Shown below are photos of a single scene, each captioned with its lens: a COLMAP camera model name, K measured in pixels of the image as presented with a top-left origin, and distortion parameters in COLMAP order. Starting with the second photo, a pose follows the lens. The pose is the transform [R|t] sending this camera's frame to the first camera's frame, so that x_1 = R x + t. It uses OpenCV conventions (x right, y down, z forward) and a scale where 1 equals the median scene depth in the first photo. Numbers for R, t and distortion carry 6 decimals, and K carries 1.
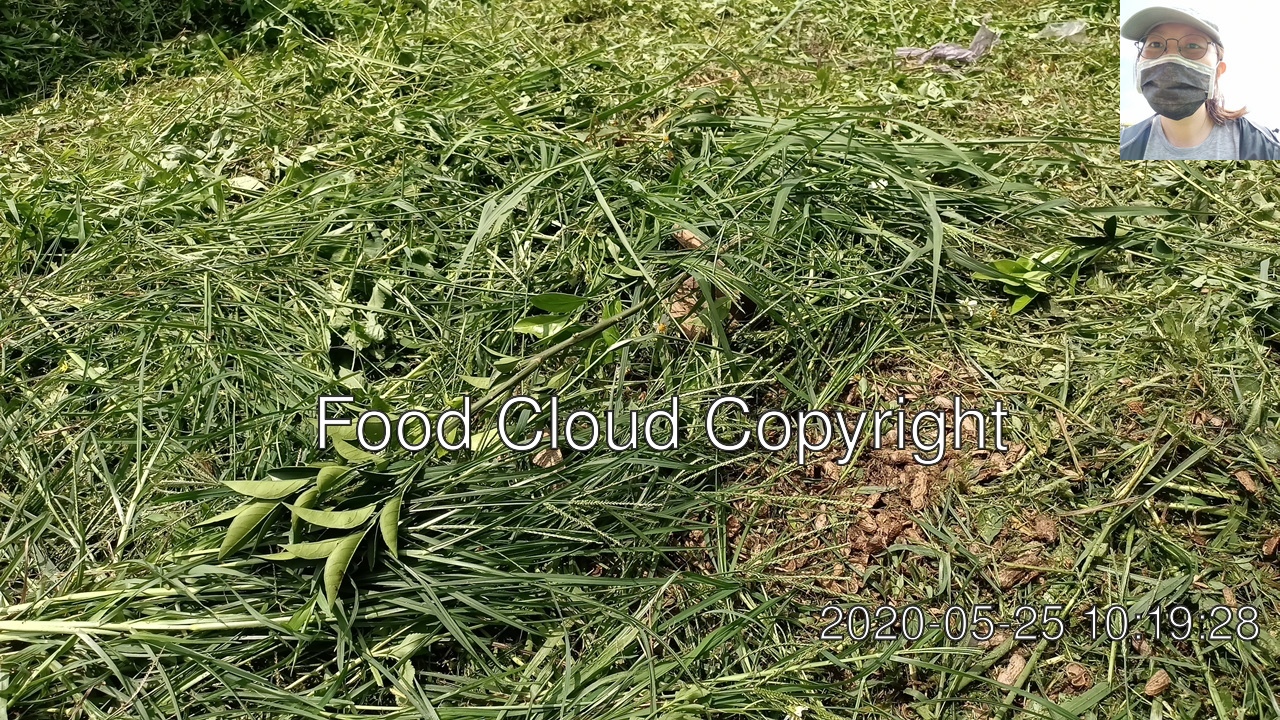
lens RADIAL K [[979.0, 0, 635.7], [0, 979.0, 356.2], [0, 0, 1]] dist [0.054556, -0.055038]
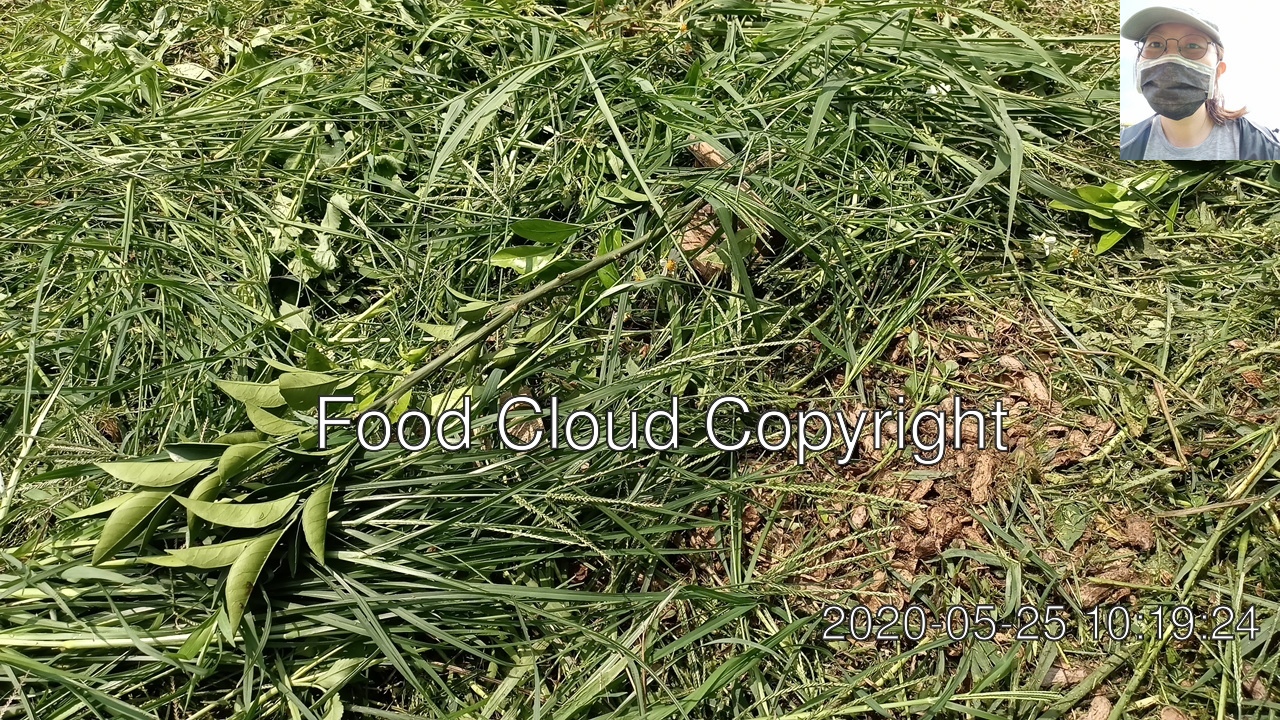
lens RADIAL K [[979.0, 0, 640.5], [0, 979.0, 364.8], [0, 0, 1]] dist [0.054556, -0.055038]
pose [[0.999683, 0.023614, -0.008763, 0.010783], [-0.022543, 0.994018, 0.106866, -0.033103], [0.011234, -0.106634, 0.994235, 0.178762]]
